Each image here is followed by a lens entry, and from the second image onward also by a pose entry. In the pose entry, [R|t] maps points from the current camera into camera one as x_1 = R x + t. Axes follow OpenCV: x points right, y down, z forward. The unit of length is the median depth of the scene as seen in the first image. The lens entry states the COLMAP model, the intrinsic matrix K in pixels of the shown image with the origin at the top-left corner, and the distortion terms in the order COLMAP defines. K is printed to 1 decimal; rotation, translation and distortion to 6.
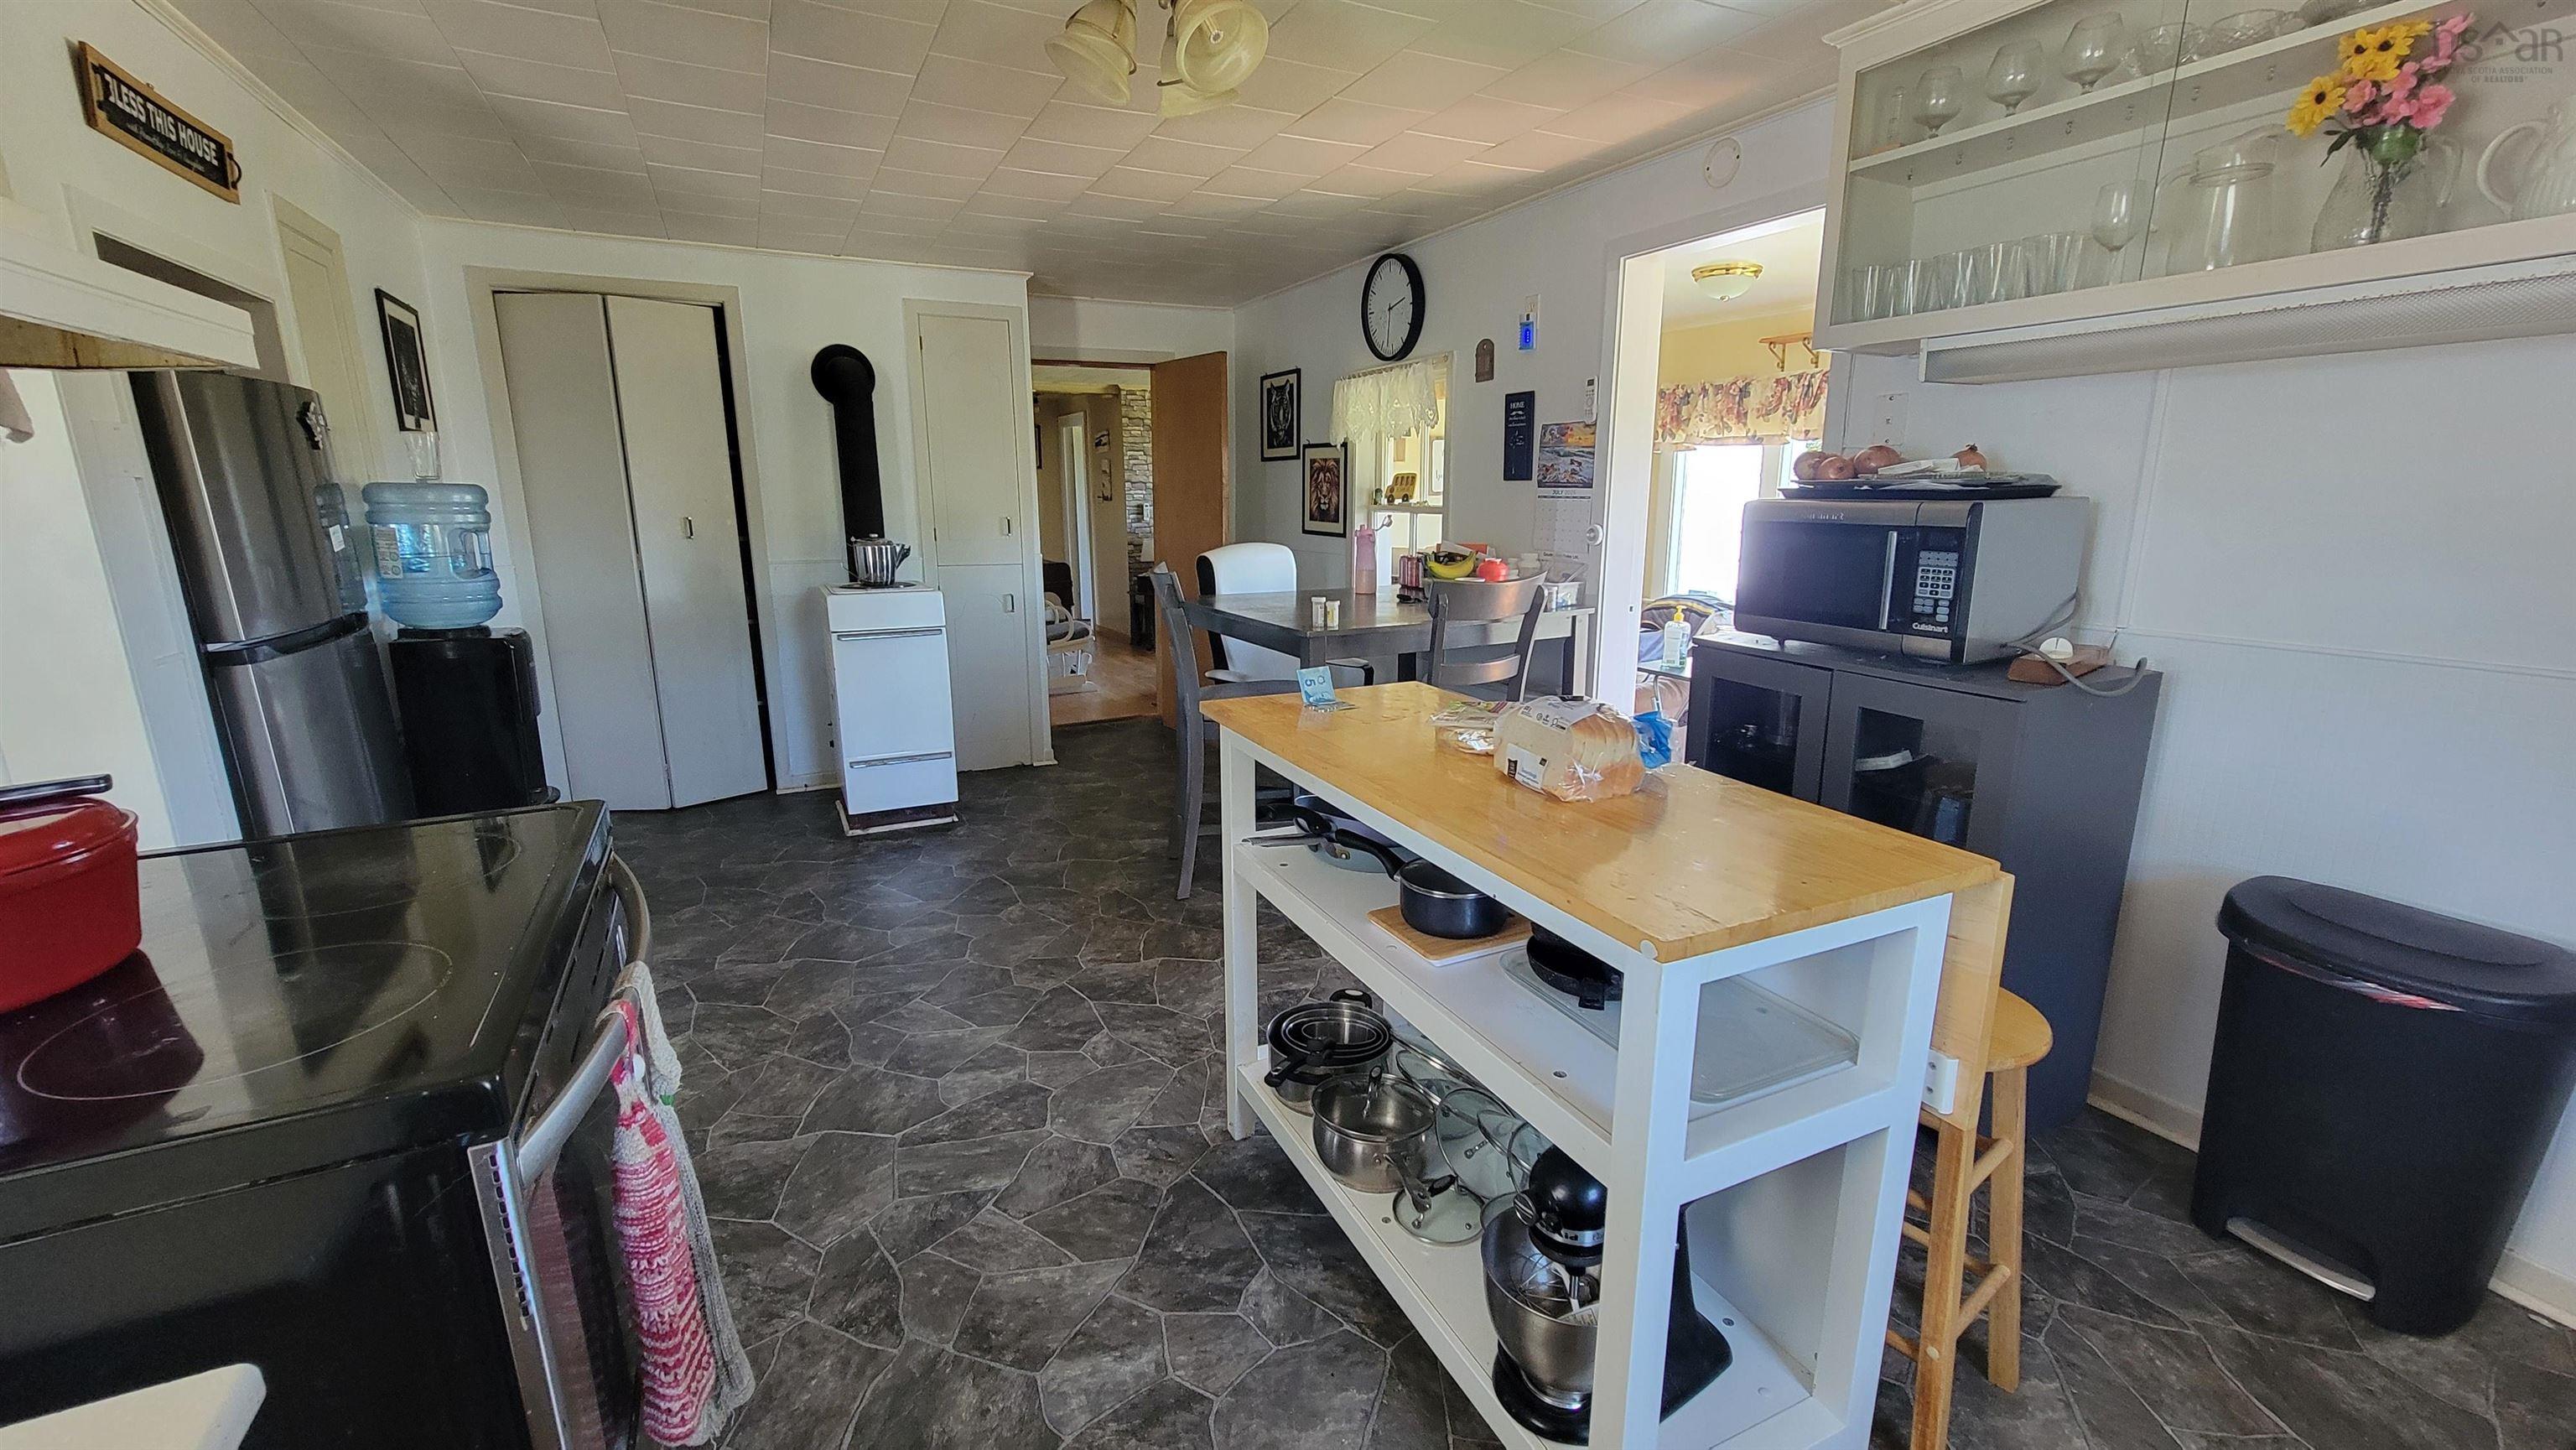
lens RADIAL K [[1041.8, 0, 1291.0], [0, 1041.8, 722.0], [0, 0, 1]] dist [-0.006671, 0.002220]
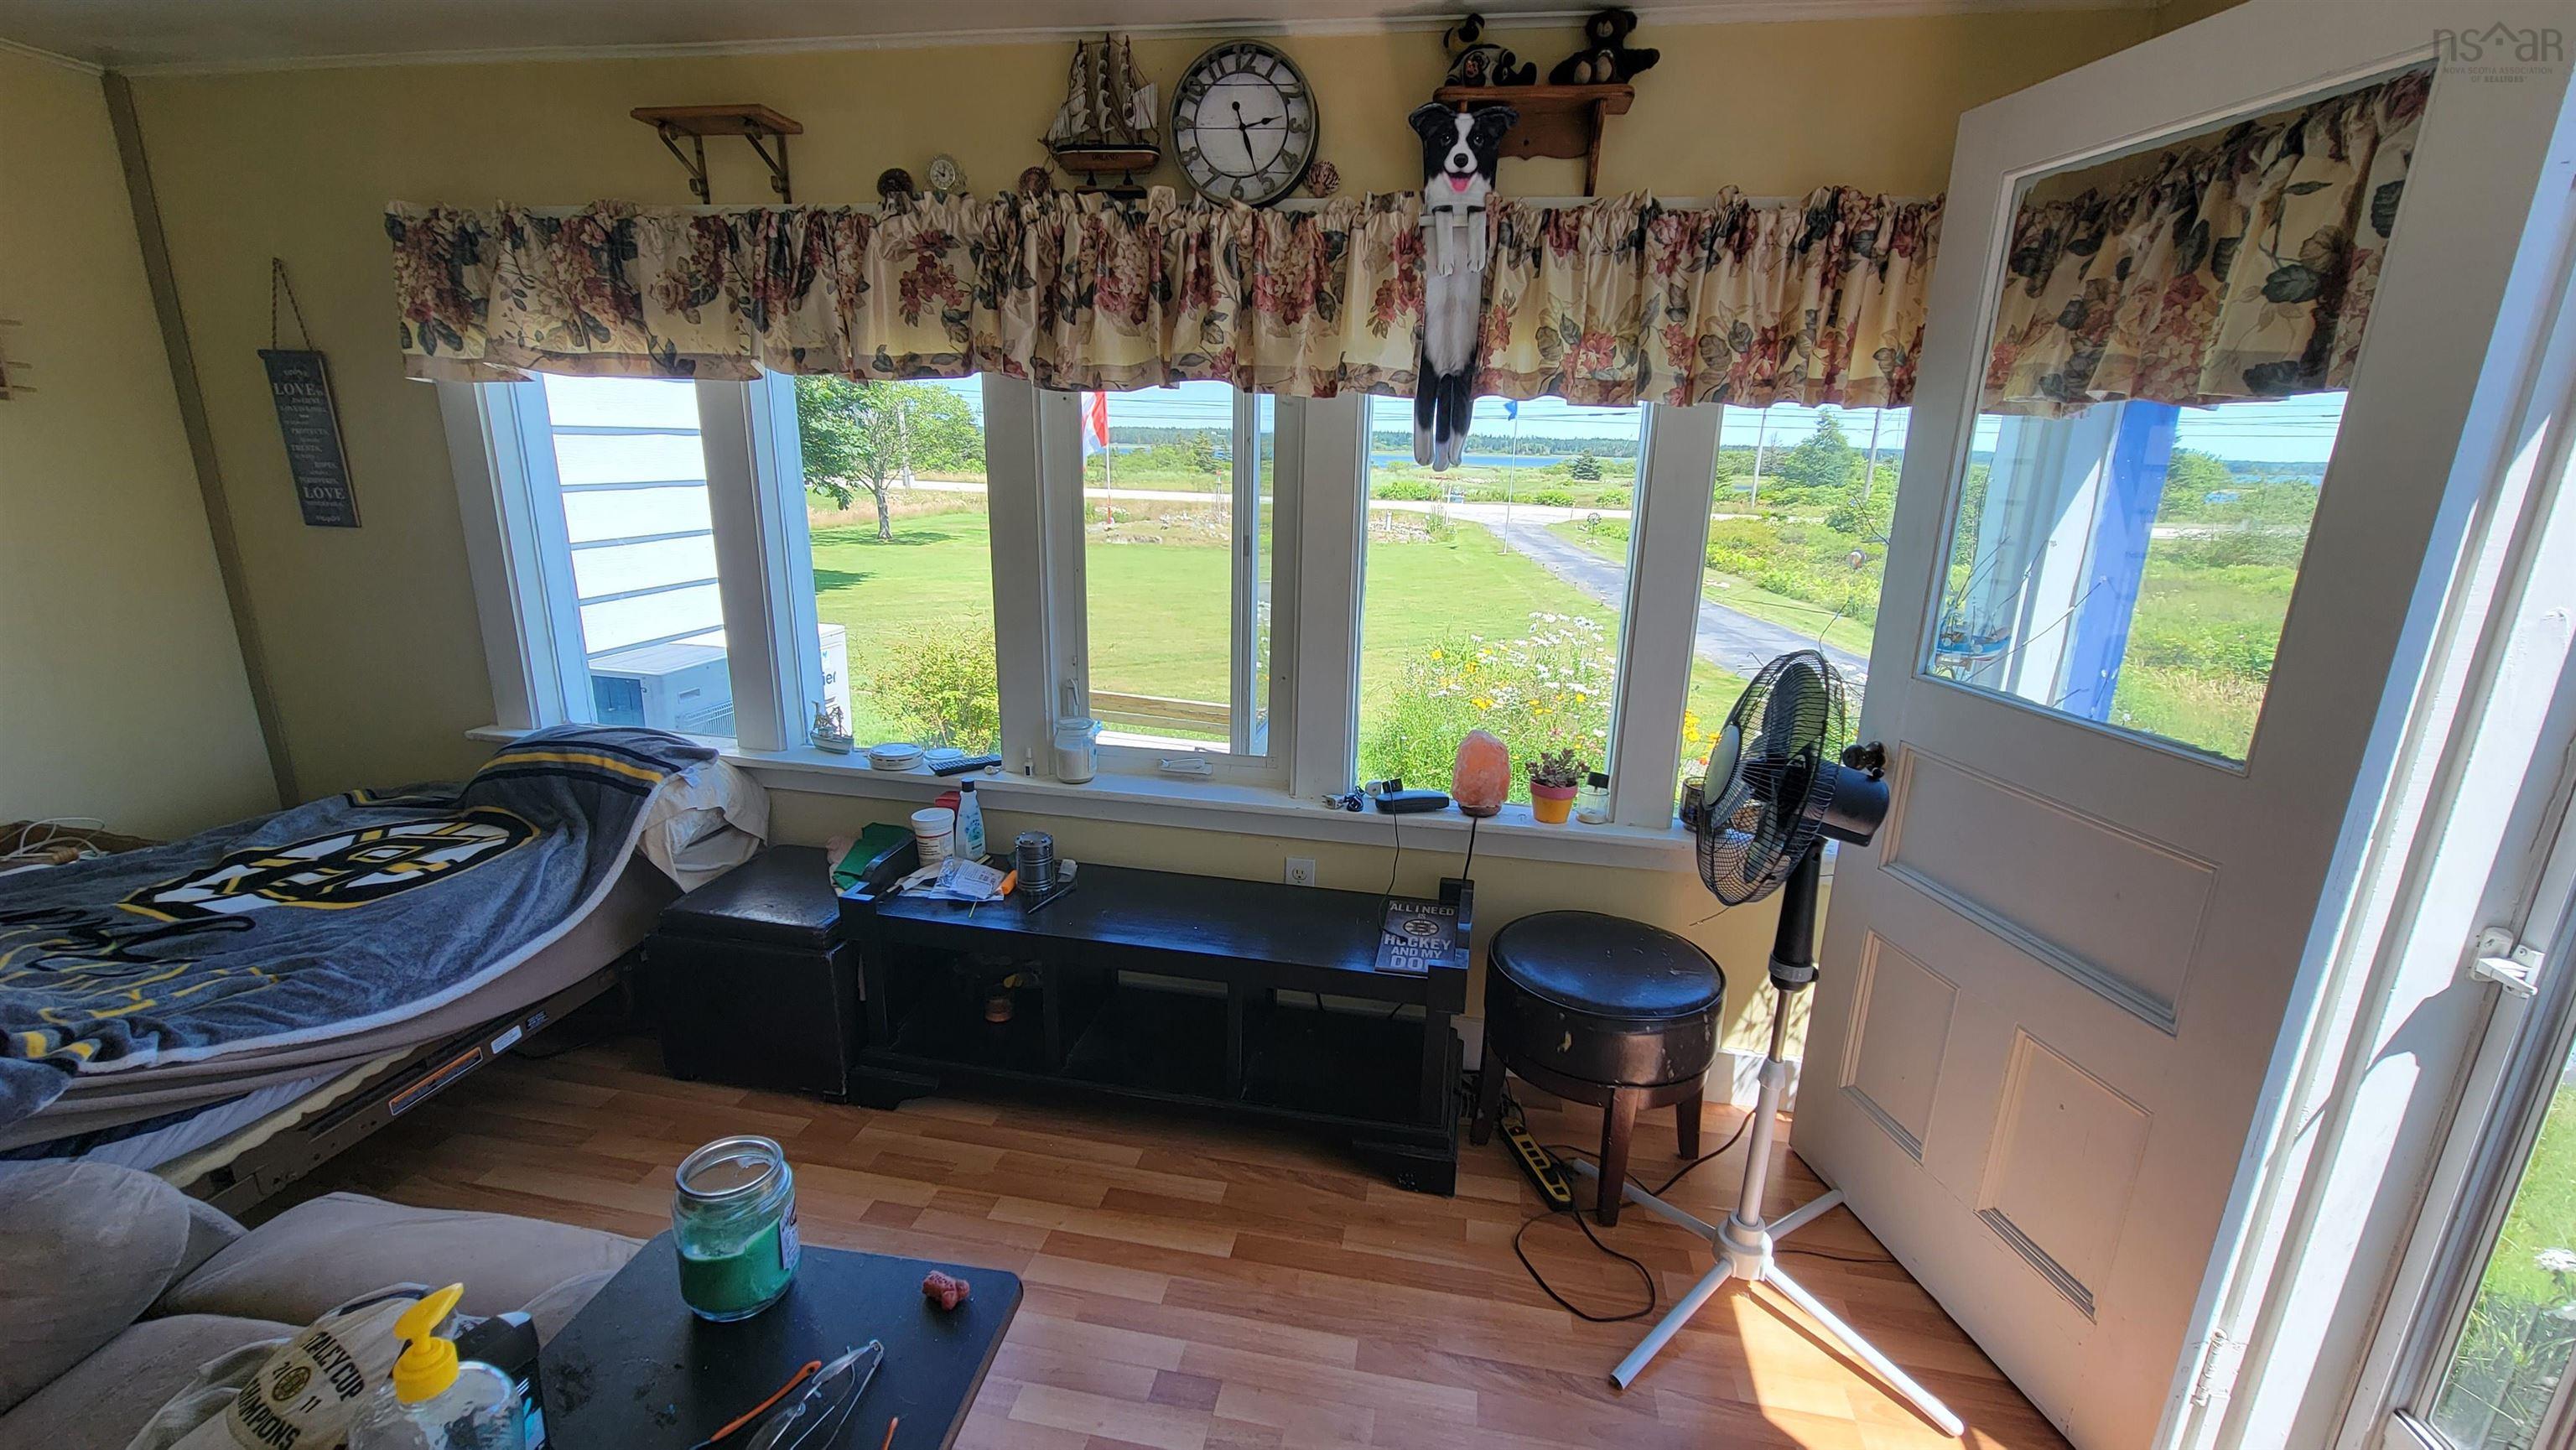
lens RADIAL K [[1041.8, 0, 1289.9], [0, 1041.8, 726.2], [0, 0, 1]] dist [-0.006671, 0.002220]
pose [[0.602005, -0.192091, 0.775043, 0.239968], [0.148586, 0.980629, 0.127632, -0.142971], [-0.784546, 0.038326, 0.618885, 0.544792]]
